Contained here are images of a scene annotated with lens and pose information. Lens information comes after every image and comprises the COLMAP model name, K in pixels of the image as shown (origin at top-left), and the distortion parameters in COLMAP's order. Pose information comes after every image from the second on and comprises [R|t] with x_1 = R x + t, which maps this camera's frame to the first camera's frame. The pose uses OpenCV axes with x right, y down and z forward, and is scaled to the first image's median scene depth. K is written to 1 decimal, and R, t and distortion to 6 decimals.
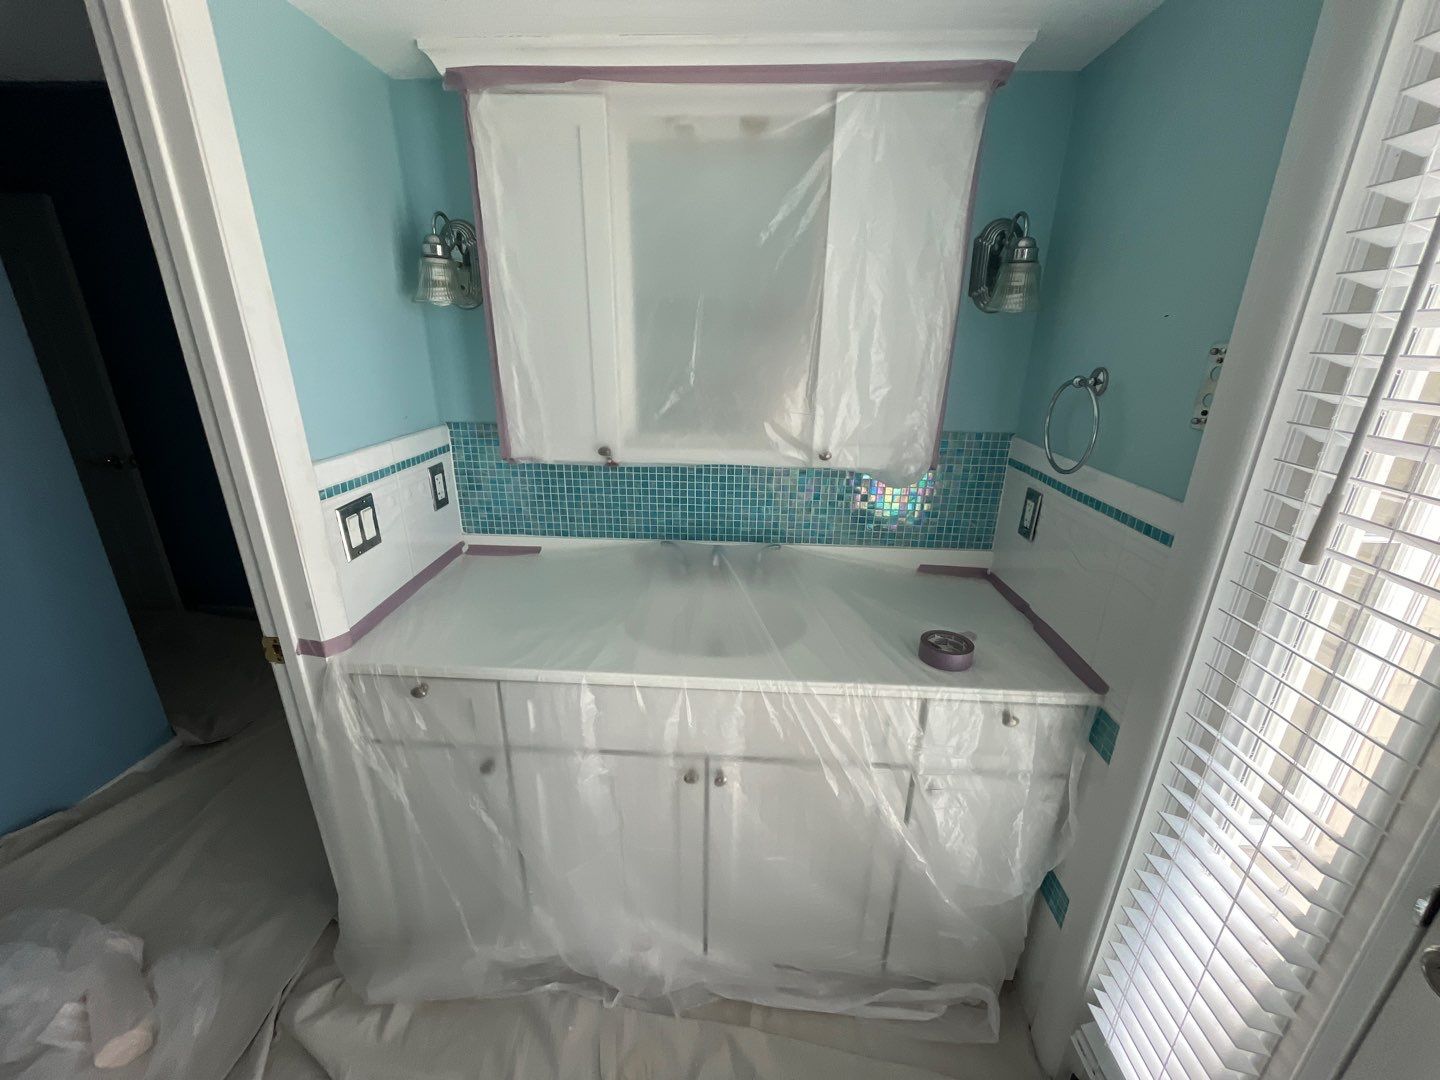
lens RADIAL K [[575.2, 0, 717.9], [0, 575.2, 537.1], [0, 0, 1]] dist [0.001390, 0.000095]
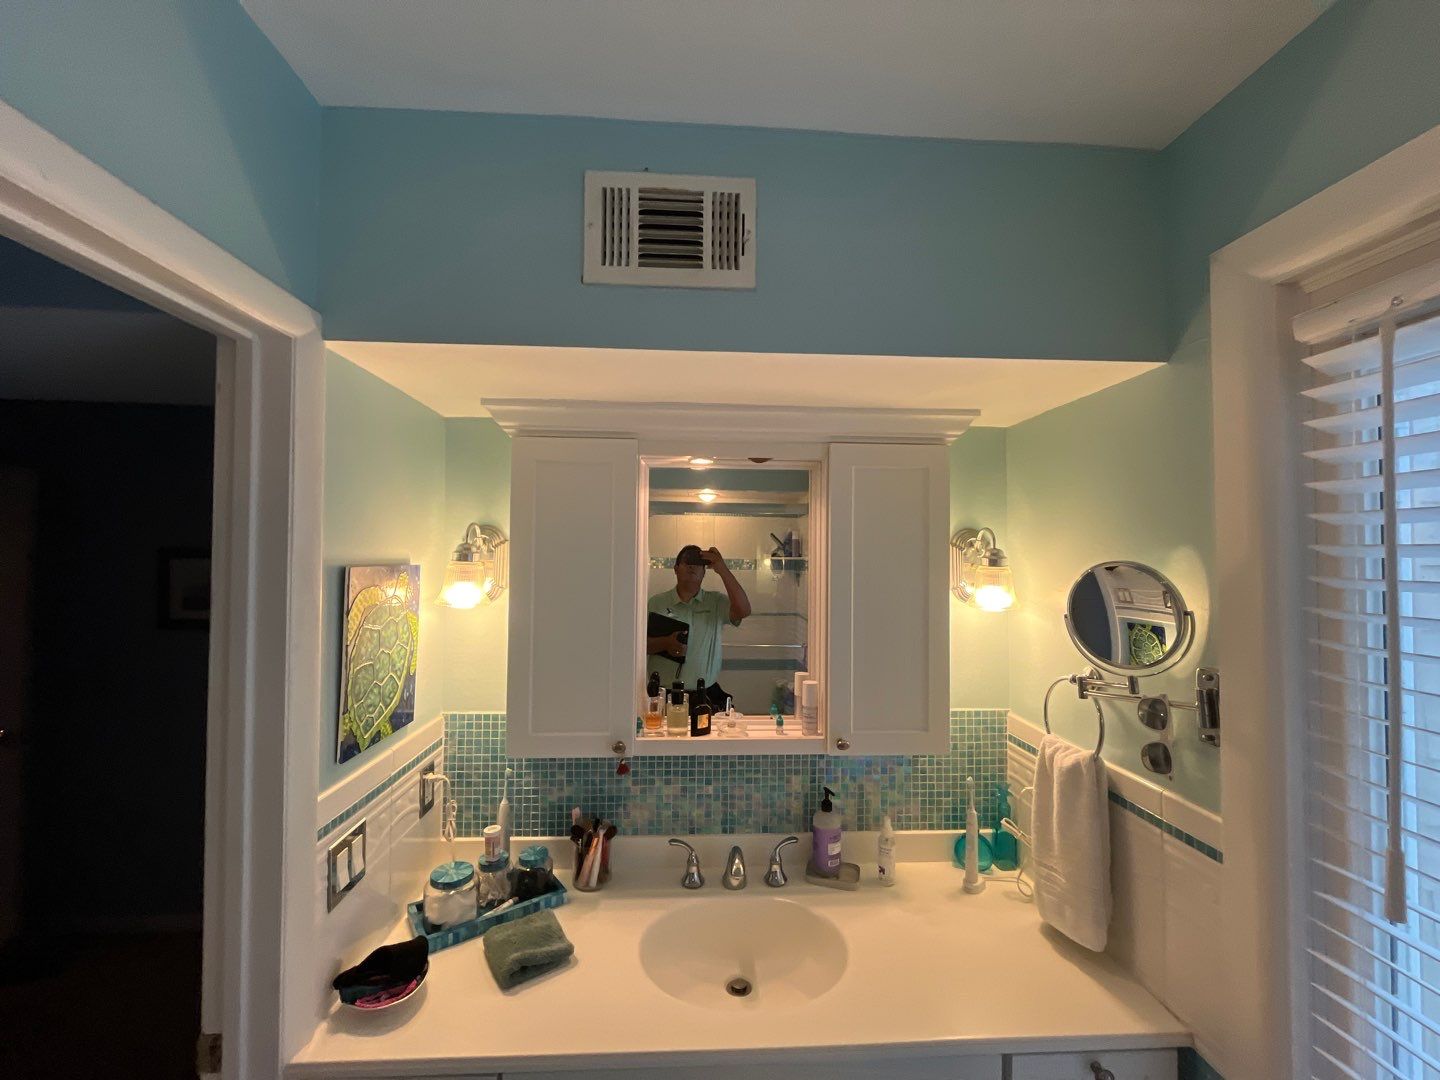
lens RADIAL K [[575.2, 0, 714.9], [0, 575.2, 545.5], [0, 0, 1]] dist [0.001390, 0.000095]
pose [[0.993829, -0.002178, 0.110903, -0.141812], [0.040126, 0.939158, -0.341132, -0.129594], [-0.103412, 0.343477, 0.933450, -0.034796]]
